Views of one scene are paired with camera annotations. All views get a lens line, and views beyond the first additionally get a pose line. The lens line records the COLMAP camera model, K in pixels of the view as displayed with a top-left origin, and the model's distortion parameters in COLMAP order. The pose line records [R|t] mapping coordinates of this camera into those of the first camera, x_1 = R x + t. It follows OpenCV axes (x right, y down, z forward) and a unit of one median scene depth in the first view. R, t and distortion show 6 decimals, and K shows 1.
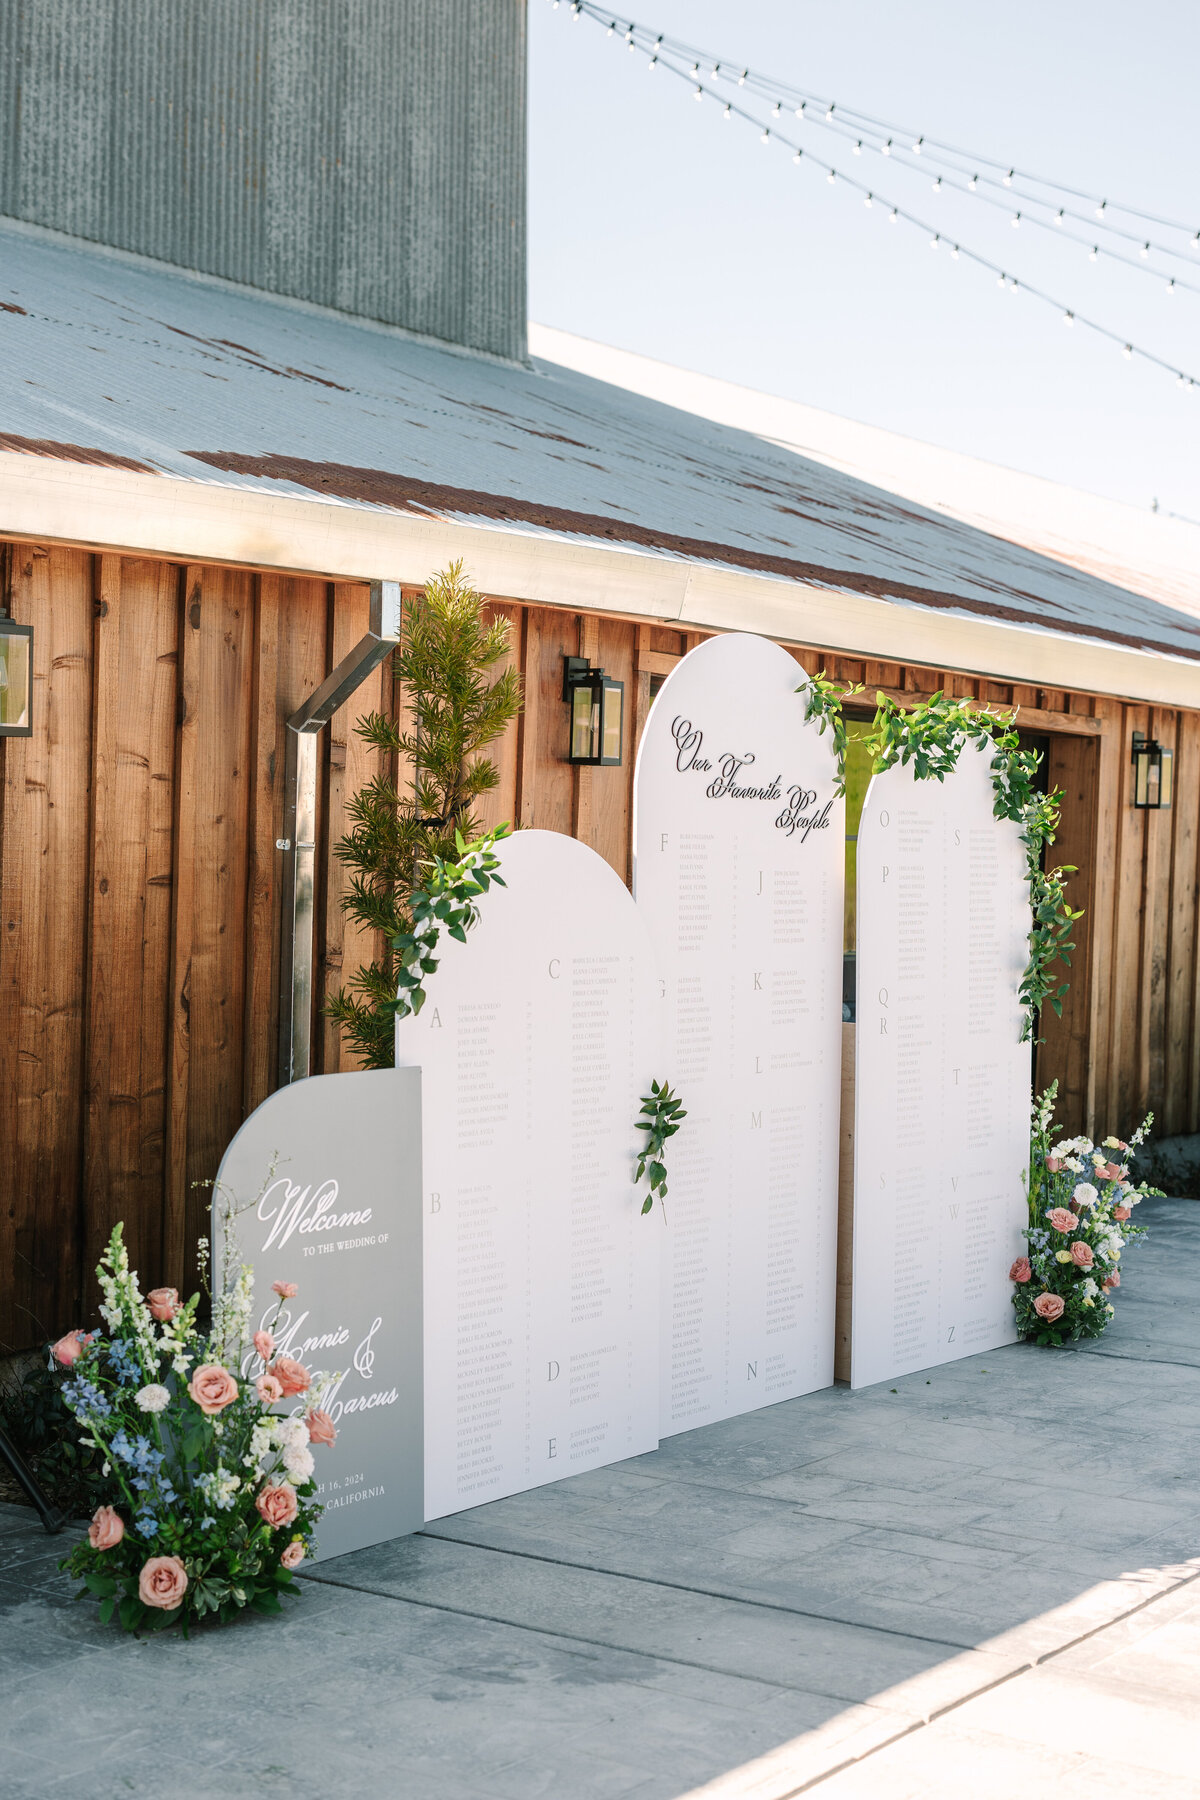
lens RADIAL K [[2683.5, 0, 662.7], [0, 2683.5, 869.2], [0, 0, 1]] dist [0.012027, 0.021312]
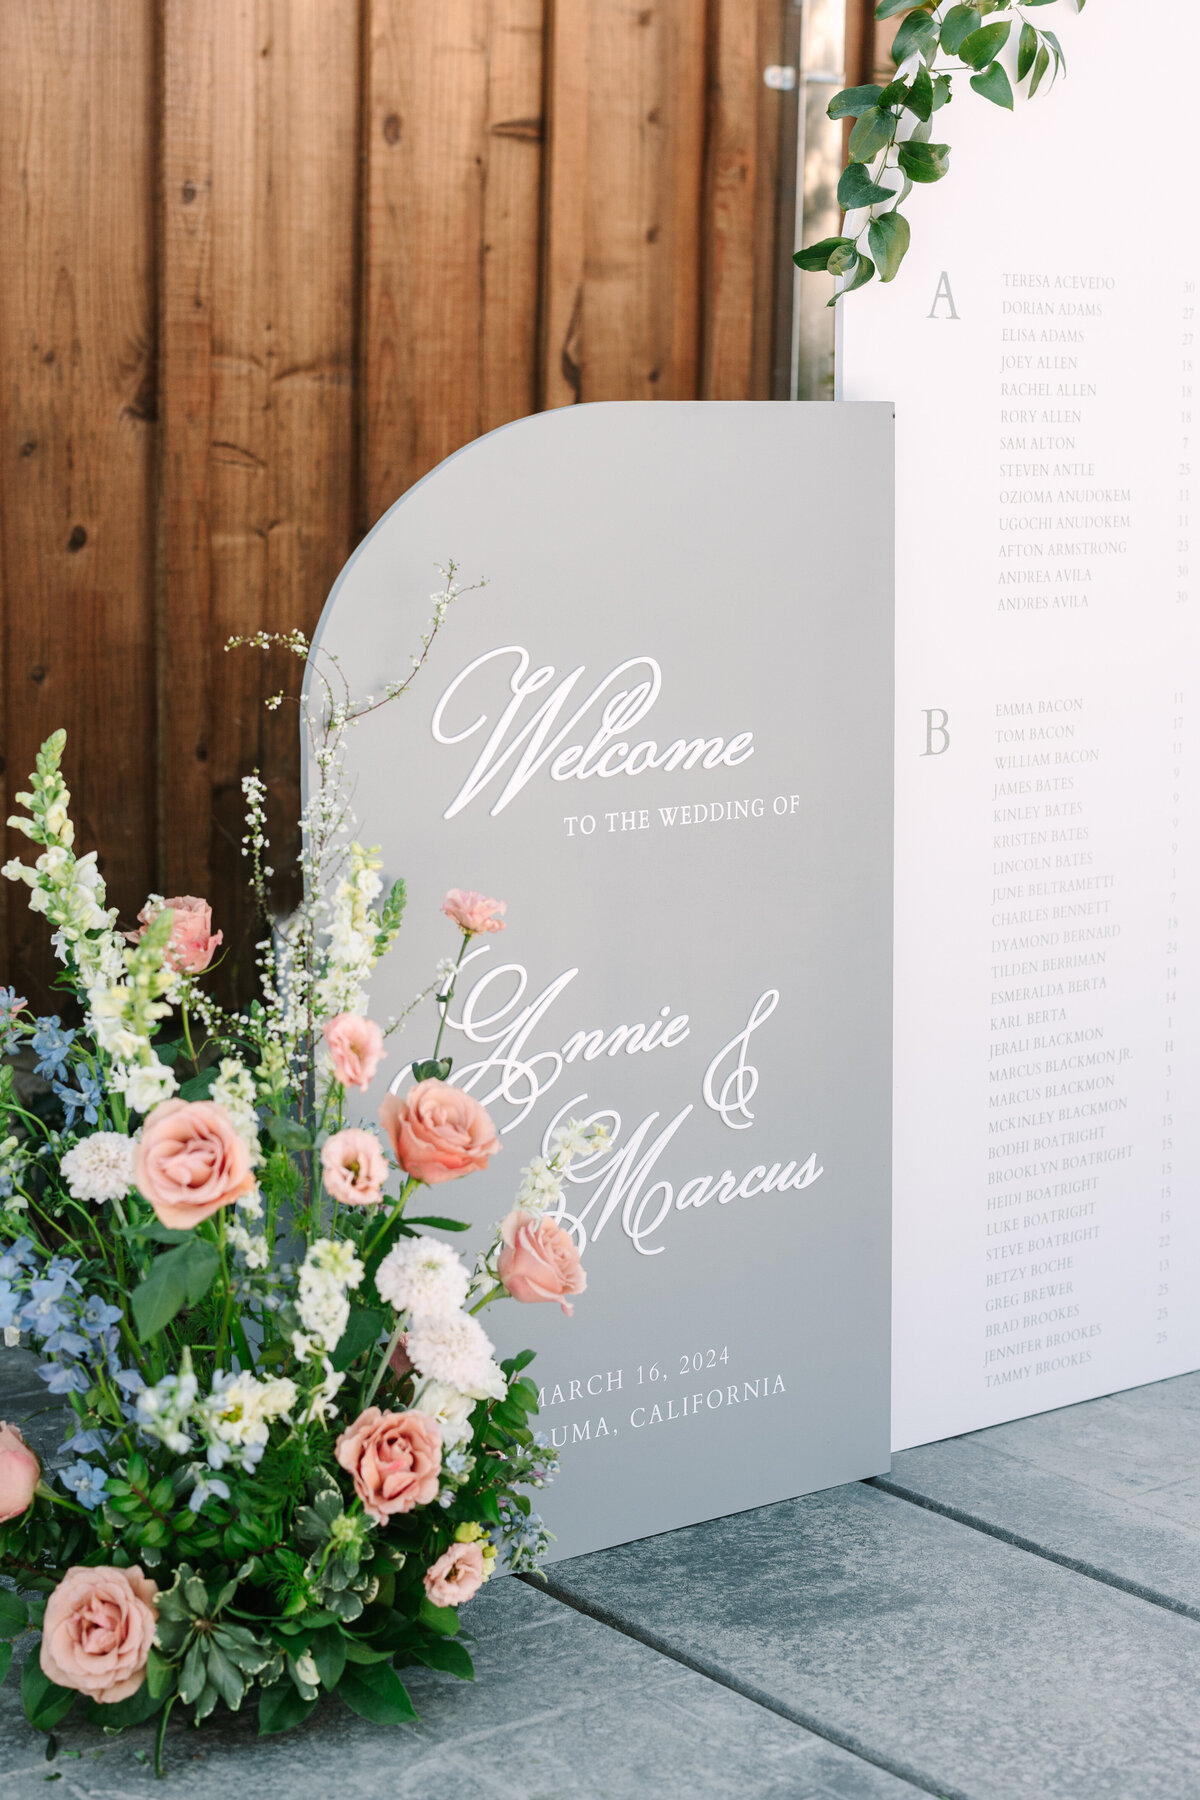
lens RADIAL K [[2683.5, 0, 662.7], [0, 2683.5, 869.2], [0, 0, 1]] dist [0.012027, 0.021312]
pose [[0.945291, 0.035298, -0.324314, 0.014268], [0.008163, 0.991258, 0.131682, 0.089888], [0.326128, -0.127125, 0.936739, 0.584724]]
